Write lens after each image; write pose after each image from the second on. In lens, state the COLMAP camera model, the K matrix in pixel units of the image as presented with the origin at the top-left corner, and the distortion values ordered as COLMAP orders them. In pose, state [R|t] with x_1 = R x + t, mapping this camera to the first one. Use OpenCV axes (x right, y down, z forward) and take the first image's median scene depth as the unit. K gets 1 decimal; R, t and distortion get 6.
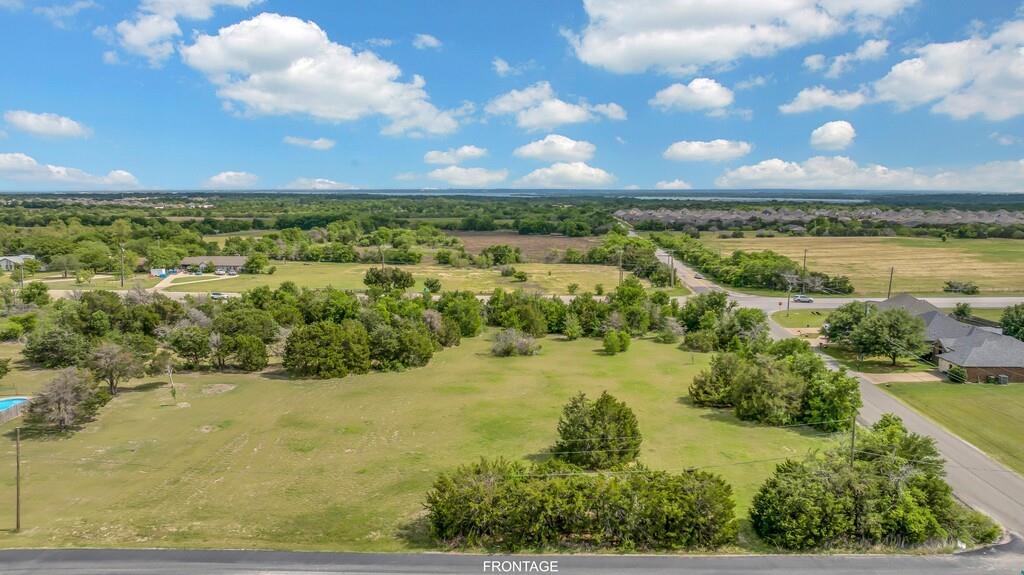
lens RADIAL K [[728.0, 0, 517.0], [0, 728.0, 283.6], [0, 0, 1]] dist [-0.013485, -0.000547]
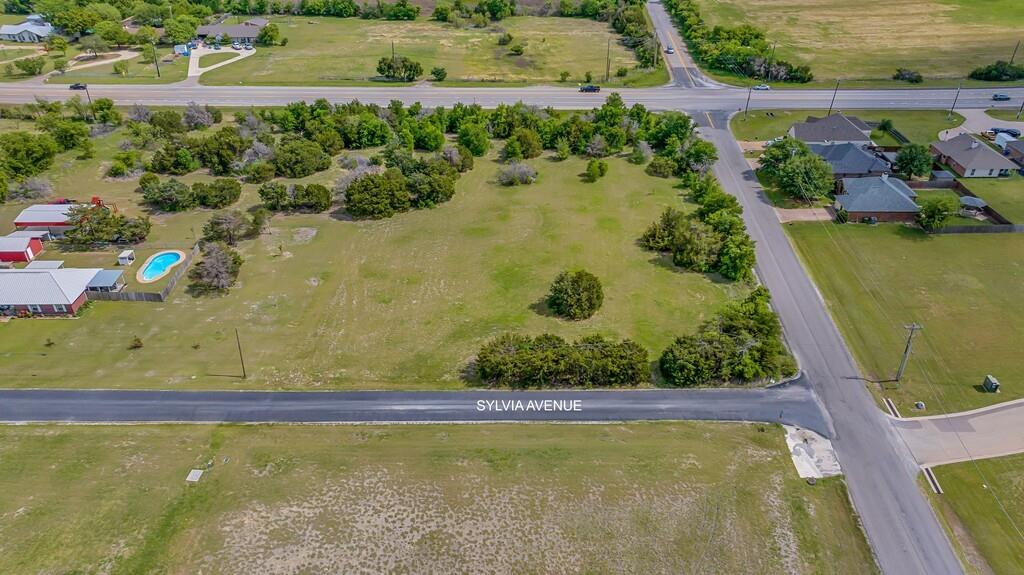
lens RADIAL K [[728.0, 0, 516.5], [0, 728.0, 287.8], [0, 0, 1]] dist [-0.013485, -0.000547]
pose [[0.999897, -0.010856, 0.009429, -0.027286], [0.005758, 0.903165, 0.429256, -0.420656], [-0.013176, -0.429157, 0.903134, -0.353504]]
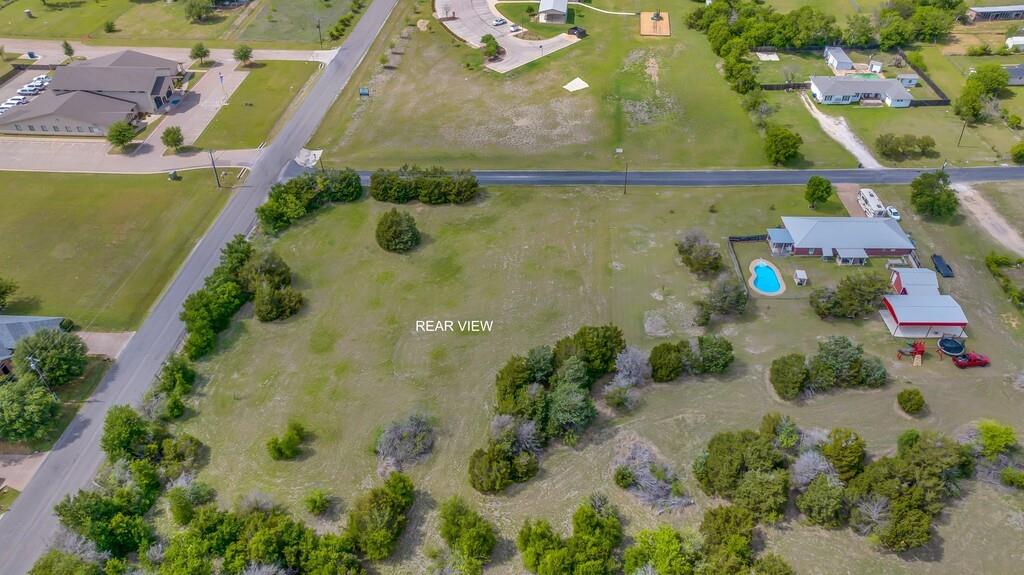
lens RADIAL K [[728.0, 0, 521.2], [0, 728.0, 286.6], [0, 0, 1]] dist [-0.013485, -0.000547]
pose [[-0.999846, -0.009223, 0.014903, -0.227808], [0.004678, 0.679011, 0.734113, -1.009997], [-0.016890, 0.734070, -0.678863, 2.173164]]
